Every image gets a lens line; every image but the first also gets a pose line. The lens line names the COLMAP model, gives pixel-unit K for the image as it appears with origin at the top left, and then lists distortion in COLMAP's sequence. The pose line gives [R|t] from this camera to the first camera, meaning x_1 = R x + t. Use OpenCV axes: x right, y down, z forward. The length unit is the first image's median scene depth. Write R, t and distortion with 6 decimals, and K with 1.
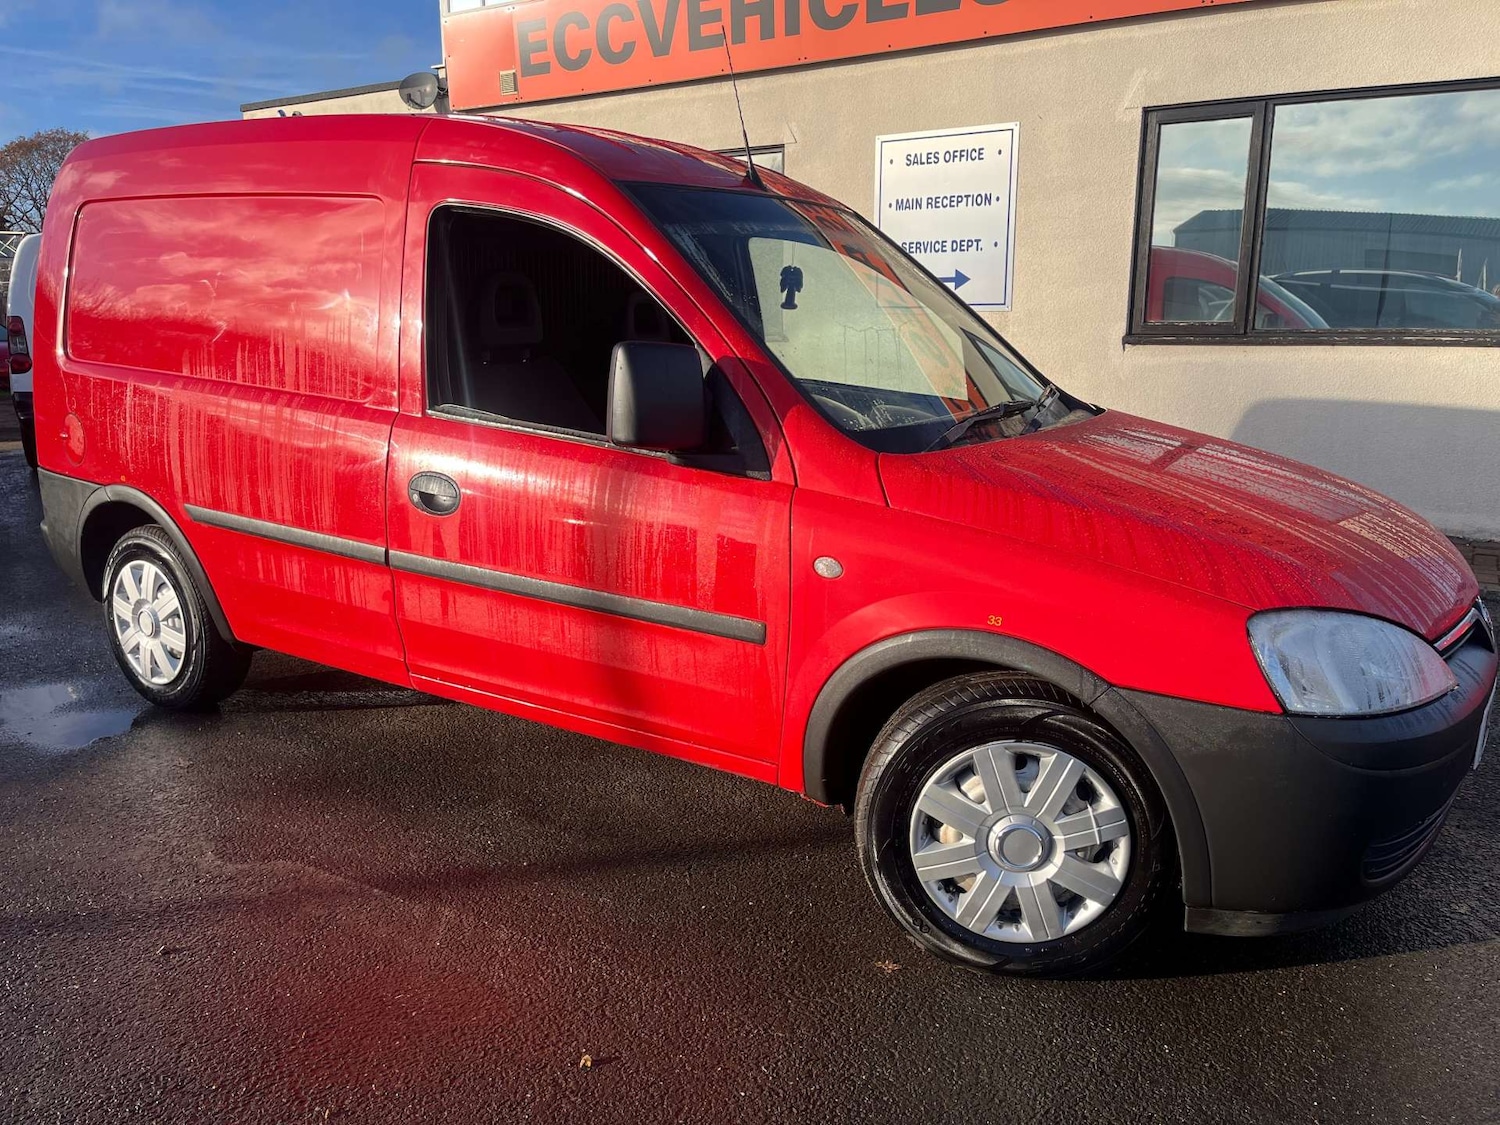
lens RADIAL K [[1144.4, 0, 752.5], [0, 1144.4, 563.4], [0, 0, 1]] dist [0.074518, -0.102875]
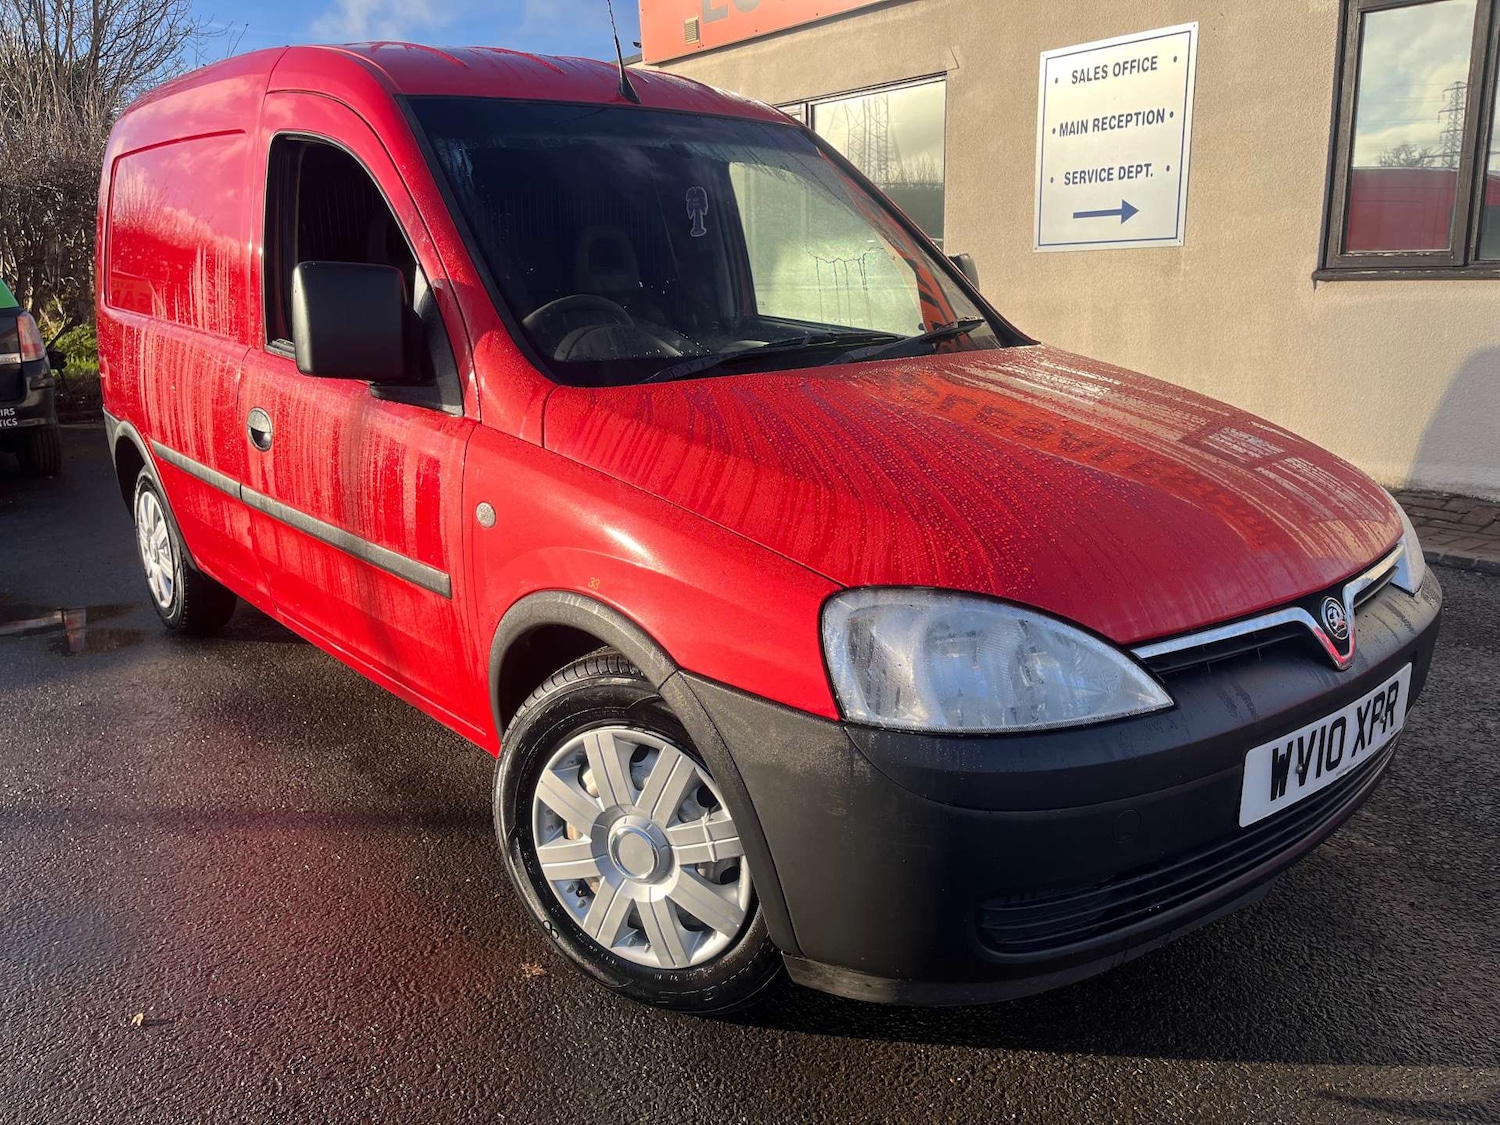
lens RADIAL K [[1144.4, 0, 757.6], [0, 1144.4, 562.6], [0, 0, 1]] dist [0.074518, -0.102875]
pose [[0.954725, 0.051464, -0.293006, 0.388949], [-0.042916, 0.998447, 0.035534, -0.000322], [0.294379, -0.021351, 0.955450, 0.159771]]
